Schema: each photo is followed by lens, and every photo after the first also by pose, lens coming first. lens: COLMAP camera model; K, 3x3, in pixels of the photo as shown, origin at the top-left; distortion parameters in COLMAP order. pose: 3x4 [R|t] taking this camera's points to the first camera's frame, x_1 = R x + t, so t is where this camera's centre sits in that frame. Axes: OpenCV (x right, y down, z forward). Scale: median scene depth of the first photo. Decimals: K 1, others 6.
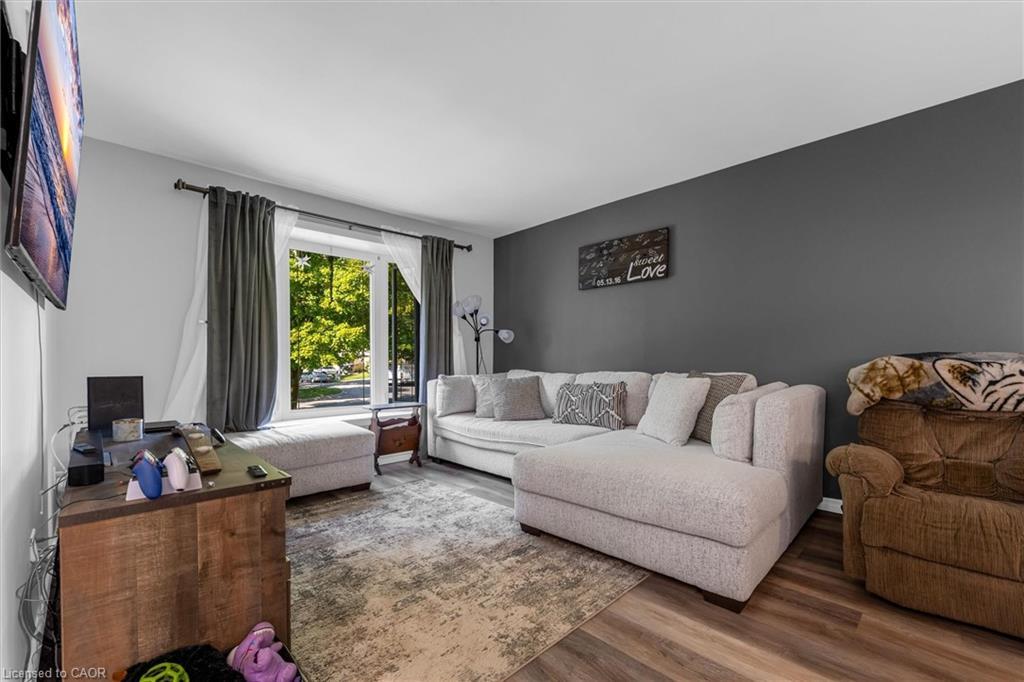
lens RADIAL K [[425.9, 0, 511.5], [0, 425.9, 369.9], [0, 0, 1]] dist [0.000647, 0.000065]
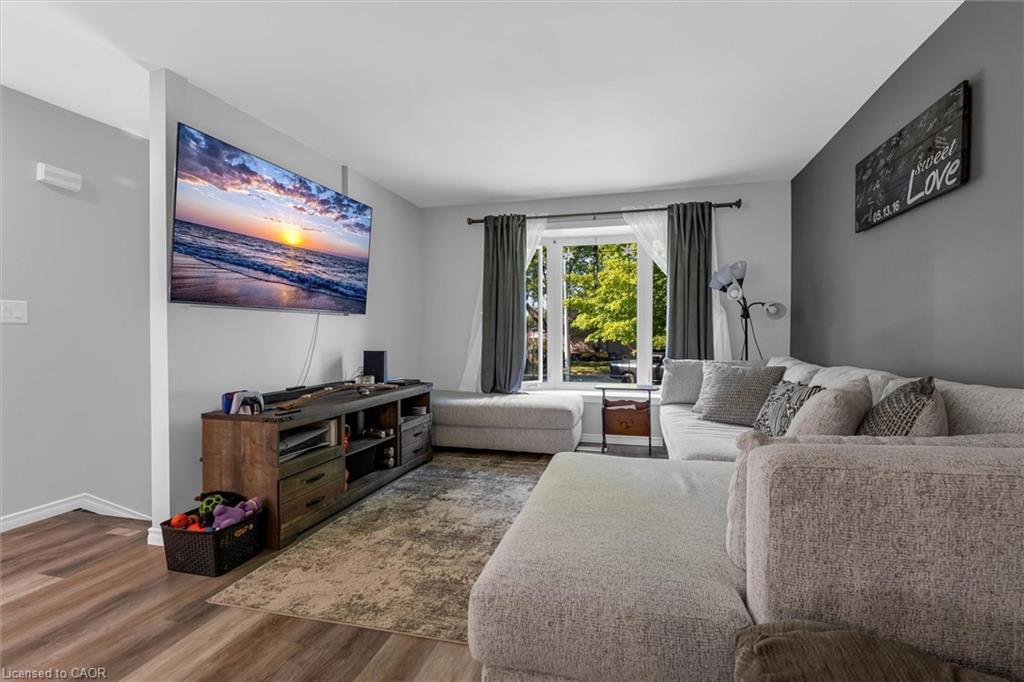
lens RADIAL K [[413.7, 0, 512.0], [0, 413.7, 341.0], [0, 0, 1]] dist [-0.001073, -0.000086]
pose [[0.560793, 0.015251, -0.827815, 0.495334], [-0.022190, 0.999748, 0.003386, -0.027010], [0.827658, 0.016471, 0.560990, 0.321355]]
